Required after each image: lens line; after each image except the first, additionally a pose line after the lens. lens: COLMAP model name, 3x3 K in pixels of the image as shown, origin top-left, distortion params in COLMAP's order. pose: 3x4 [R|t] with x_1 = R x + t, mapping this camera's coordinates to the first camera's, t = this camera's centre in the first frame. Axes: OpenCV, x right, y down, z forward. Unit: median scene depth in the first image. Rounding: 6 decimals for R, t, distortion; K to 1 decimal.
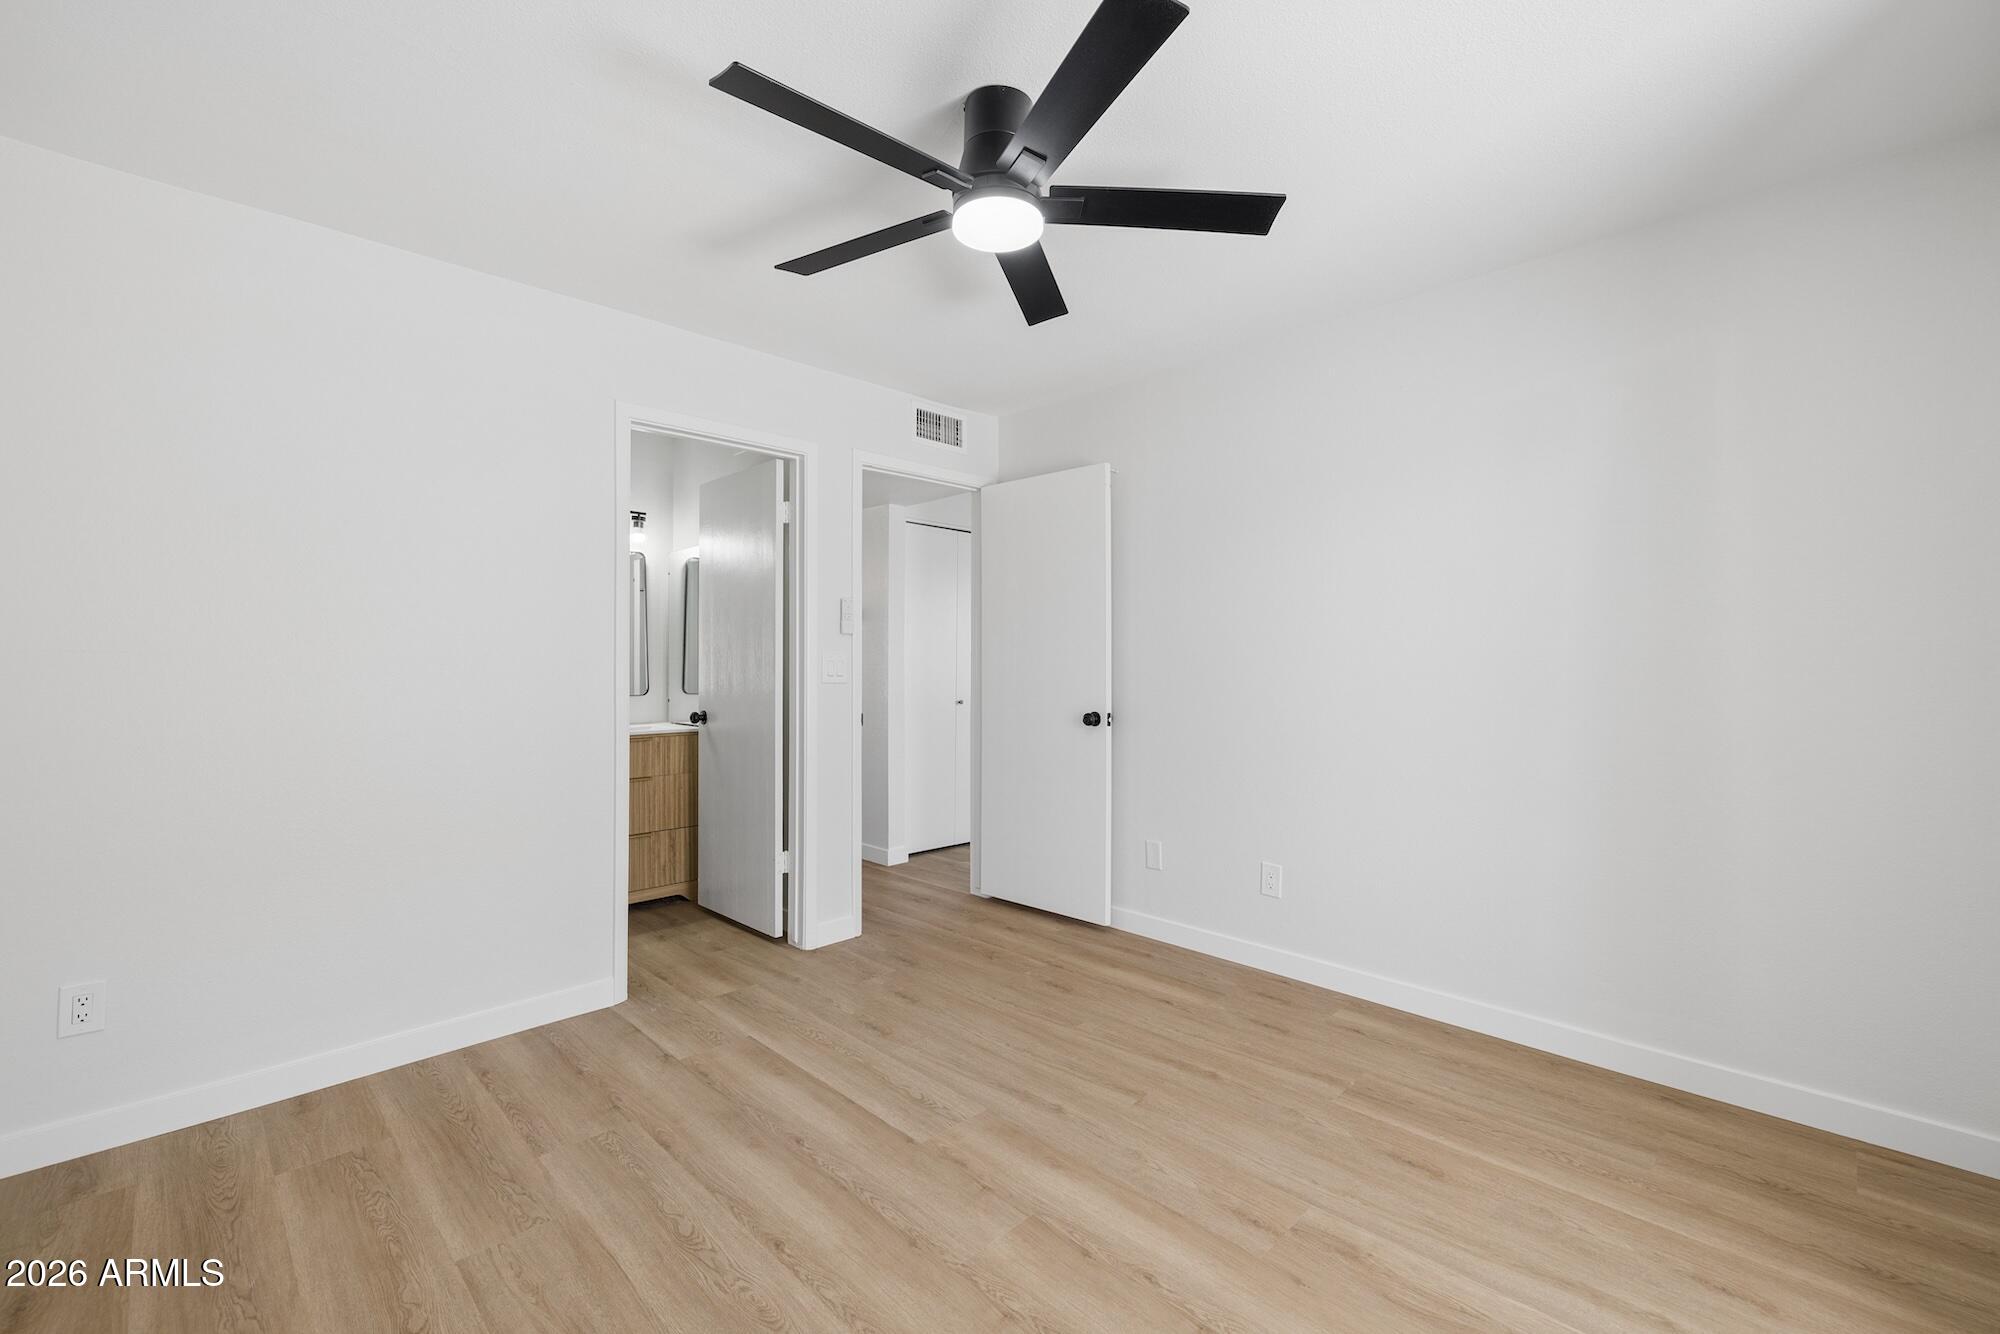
lens RADIAL K [[839.0, 0, 991.1], [0, 839.0, 662.3], [0, 0, 1]] dist [0.001195, 0.000096]
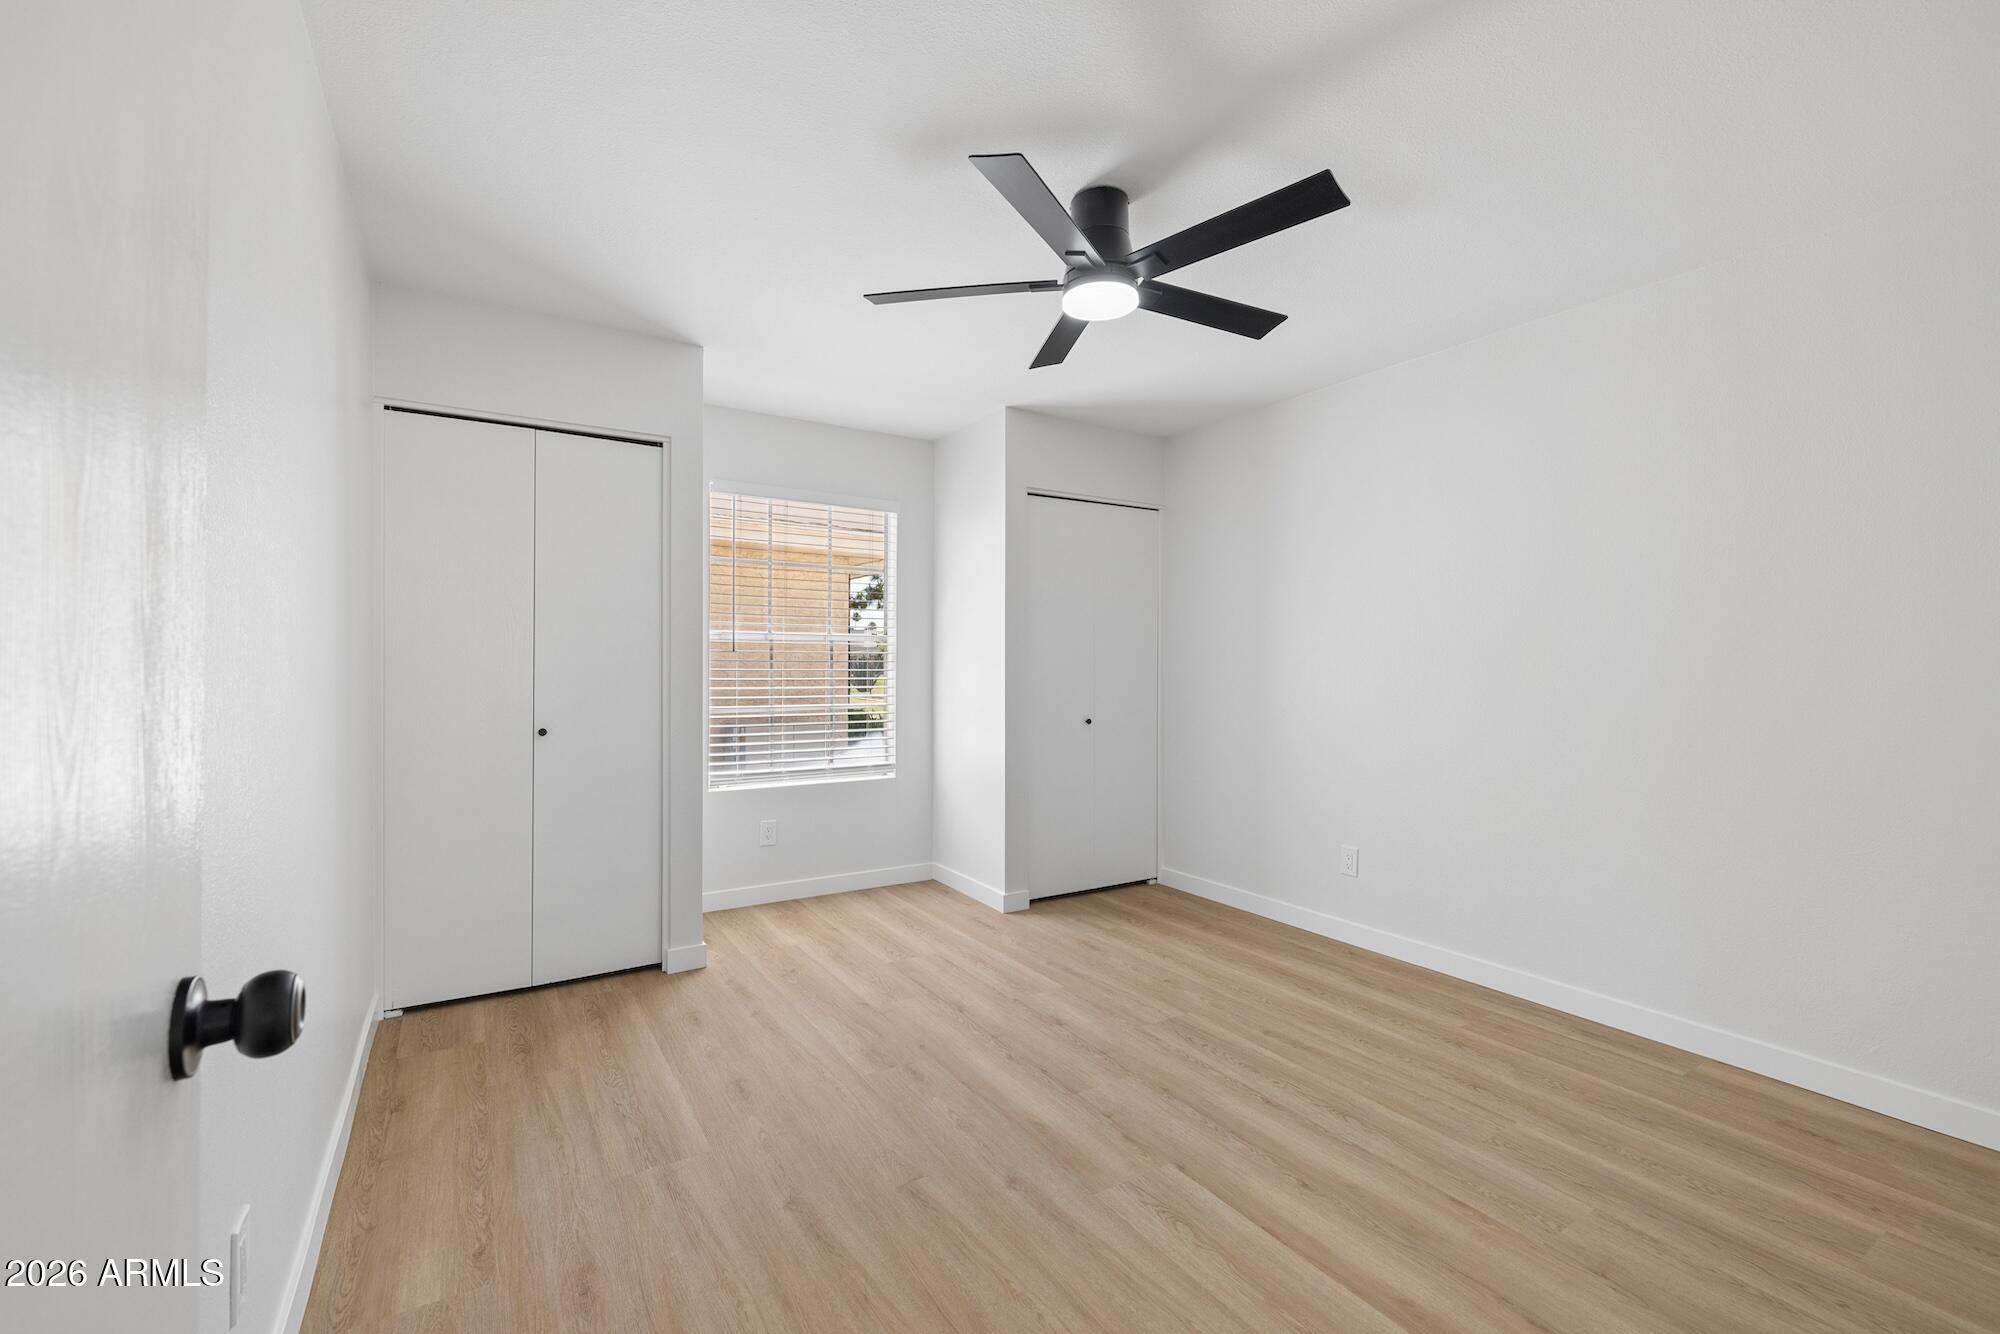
lens RADIAL K [[839.0, 0, 991.1], [0, 839.0, 662.3], [0, 0, 1]] dist [0.001195, 0.000096]
pose [[-0.975850, -0.003323, 0.218416, -0.093236], [-0.004982, 0.999963, -0.007048, 0.002005], [-0.218384, -0.007966, -0.975830, 2.009551]]
